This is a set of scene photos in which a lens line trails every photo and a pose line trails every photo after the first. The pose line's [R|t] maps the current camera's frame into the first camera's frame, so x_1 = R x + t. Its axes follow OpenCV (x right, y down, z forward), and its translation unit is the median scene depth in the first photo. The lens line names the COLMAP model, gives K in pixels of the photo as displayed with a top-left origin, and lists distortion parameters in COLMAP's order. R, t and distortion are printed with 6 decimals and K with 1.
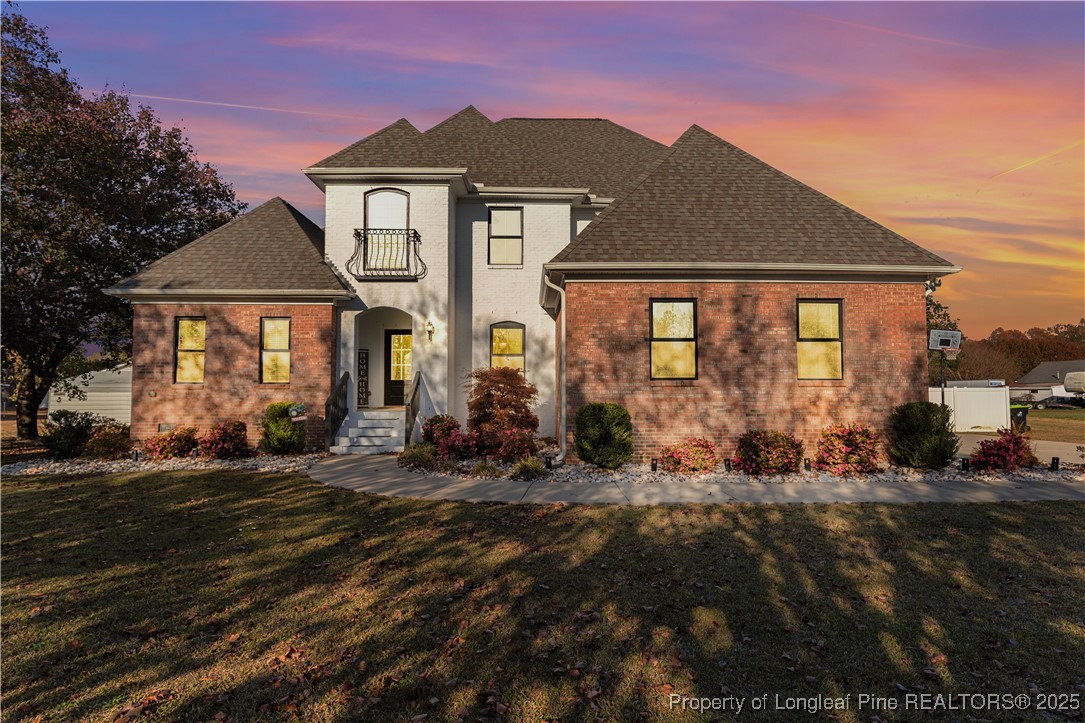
lens RADIAL K [[604.9, 0, 542.5], [0, 604.9, 365.2], [0, 0, 1]] dist [-0.001114, 0.000781]
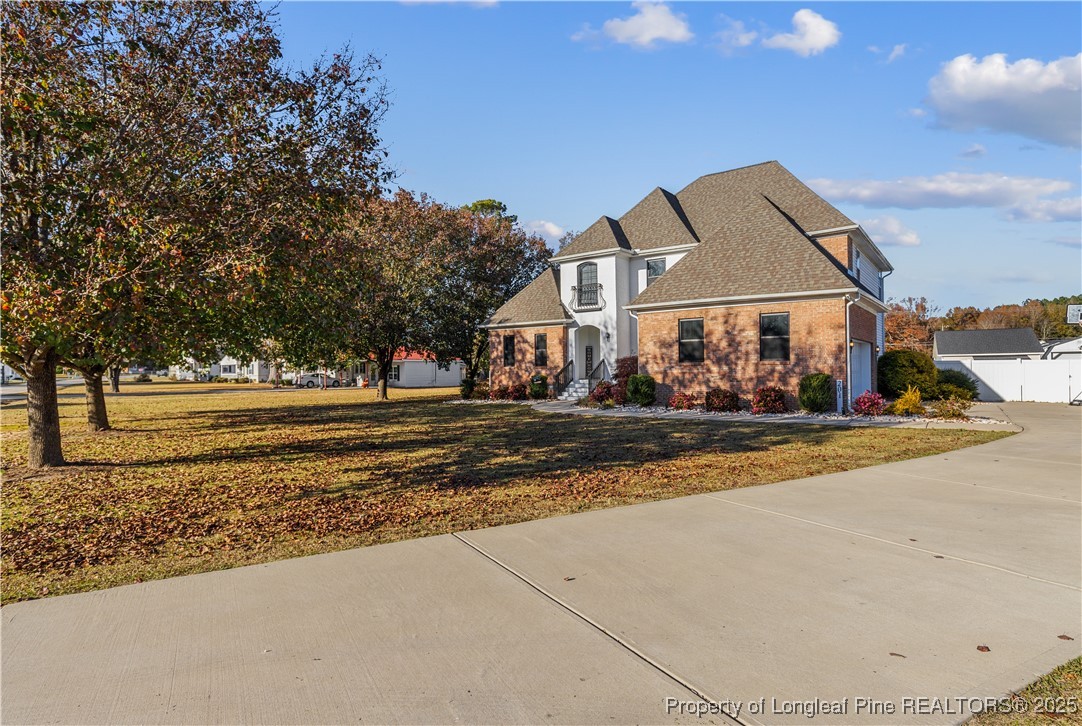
lens RADIAL K [[603.3, 0, 541.2], [0, 603.3, 360.5], [0, 0, 1]] dist [-0.001114, 0.000781]
pose [[0.787114, -0.020204, -0.616477, 0.989059], [0.045588, 0.998635, 0.025477, -0.048383], [0.615121, -0.048157, 0.786961, -0.744147]]
